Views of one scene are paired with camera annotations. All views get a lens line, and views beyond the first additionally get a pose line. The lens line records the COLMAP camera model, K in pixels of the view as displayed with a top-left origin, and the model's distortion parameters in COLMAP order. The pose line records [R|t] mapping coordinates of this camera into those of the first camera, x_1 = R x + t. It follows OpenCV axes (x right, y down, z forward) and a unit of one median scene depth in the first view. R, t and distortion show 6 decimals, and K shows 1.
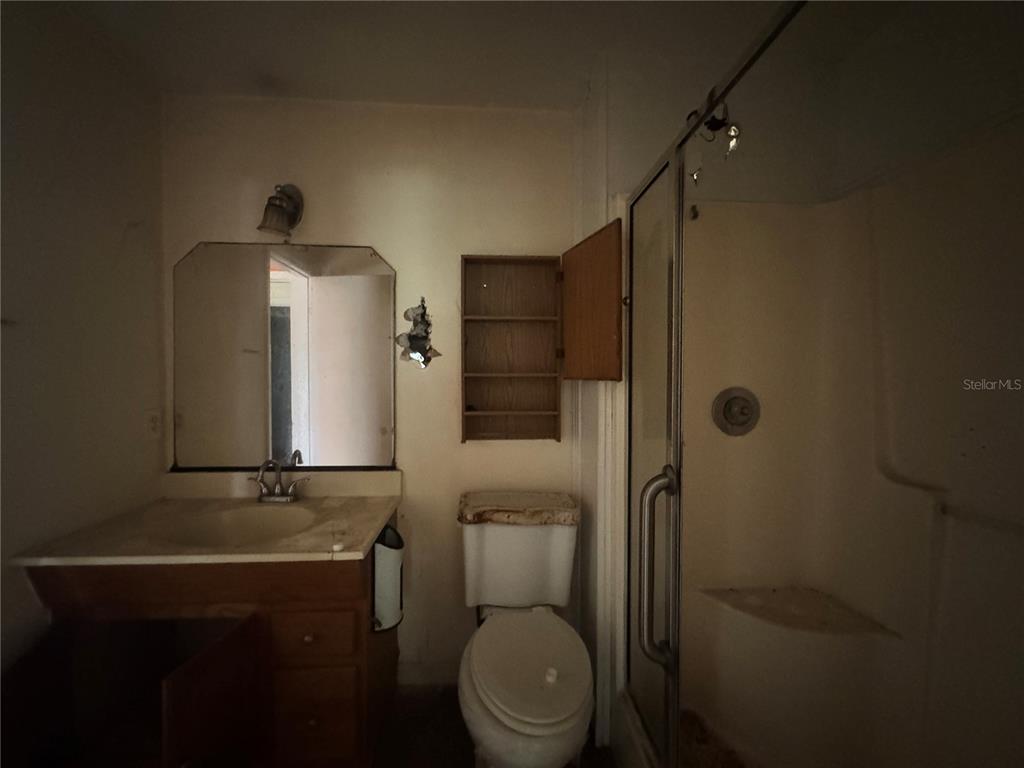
lens RADIAL K [[409.4, 0, 512.4], [0, 409.4, 383.4], [0, 0, 1]] dist [-0.002689, 0.000328]
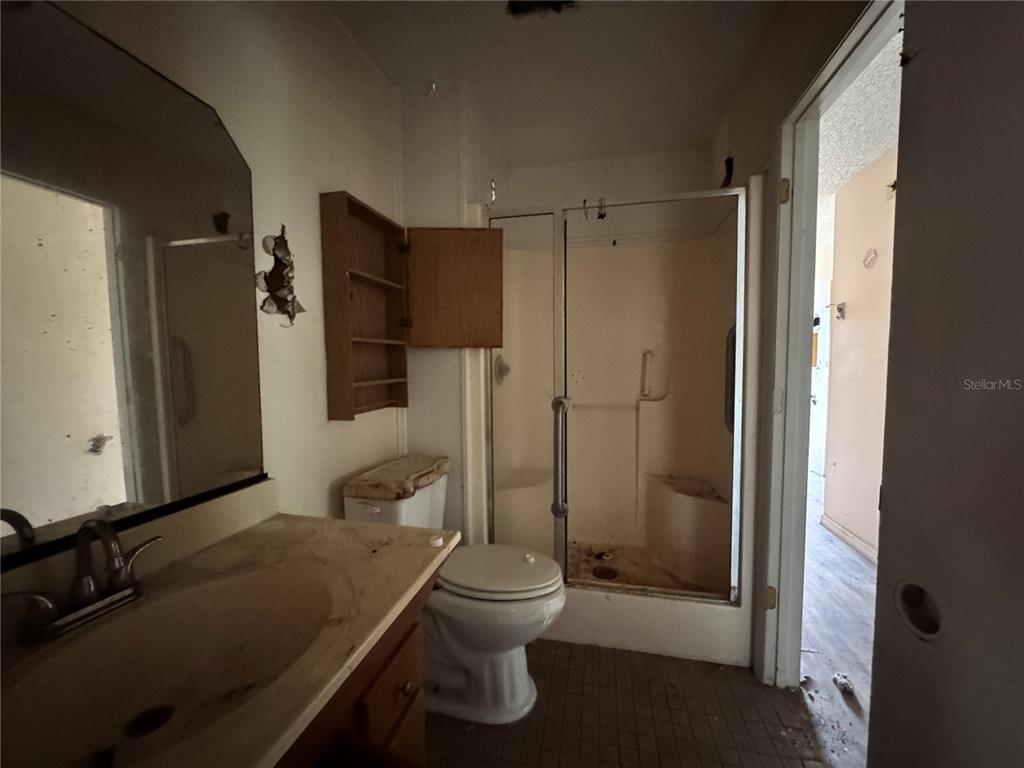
lens RADIAL K [[409.4, 0, 512.4], [0, 409.4, 383.4], [0, 0, 1]] dist [-0.002689, 0.000328]
pose [[0.292238, -0.054844, 0.954772, -0.787757], [0.028058, 0.998416, 0.048763, 0.036991], [-0.955934, 0.012539, 0.293314, 0.426150]]
